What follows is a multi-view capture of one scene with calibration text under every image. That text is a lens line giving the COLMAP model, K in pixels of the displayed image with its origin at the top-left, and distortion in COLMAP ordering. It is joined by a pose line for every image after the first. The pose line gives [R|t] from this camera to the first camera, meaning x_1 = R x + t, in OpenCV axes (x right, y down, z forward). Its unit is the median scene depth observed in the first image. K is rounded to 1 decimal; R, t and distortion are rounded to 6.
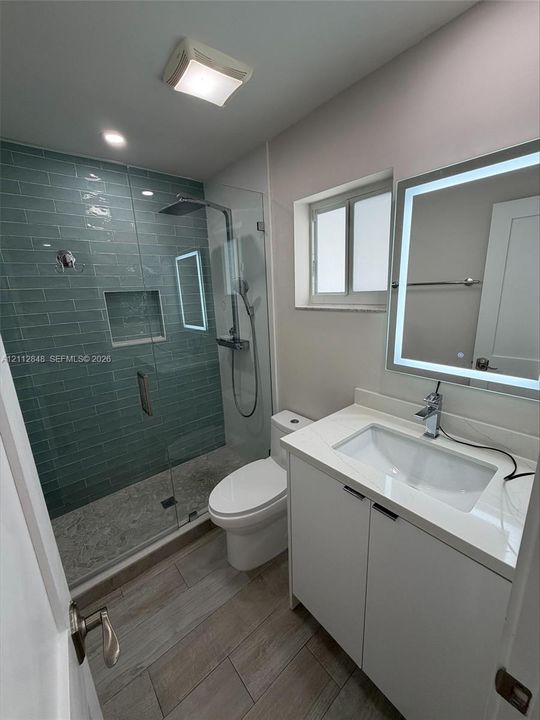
lens RADIAL K [[287.2, 0, 269.8], [0, 287.2, 361.9], [0, 0, 1]] dist [0.002763, -0.000681]
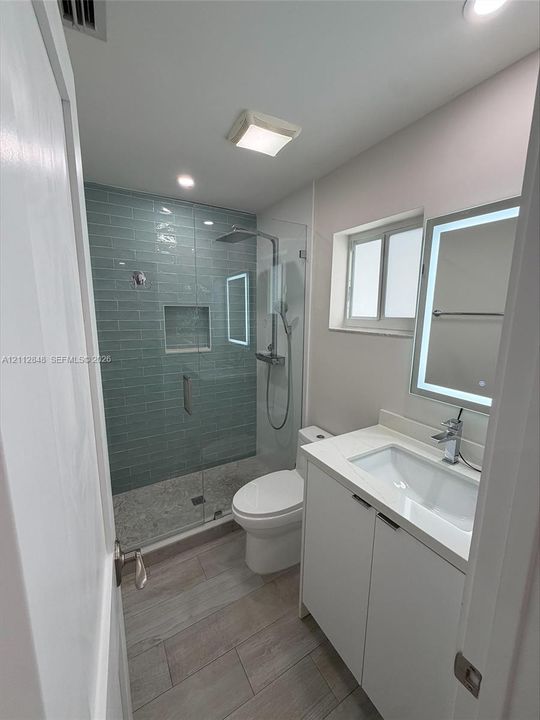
lens RADIAL K [[287.2, 0, 269.5], [0, 287.2, 364.1], [0, 0, 1]] dist [0.002763, -0.000681]
pose [[0.985526, 0.080394, -0.149248, 0.046340], [-0.089488, 0.994455, -0.055236, 0.022233], [0.143979, 0.067793, 0.987256, -0.088665]]
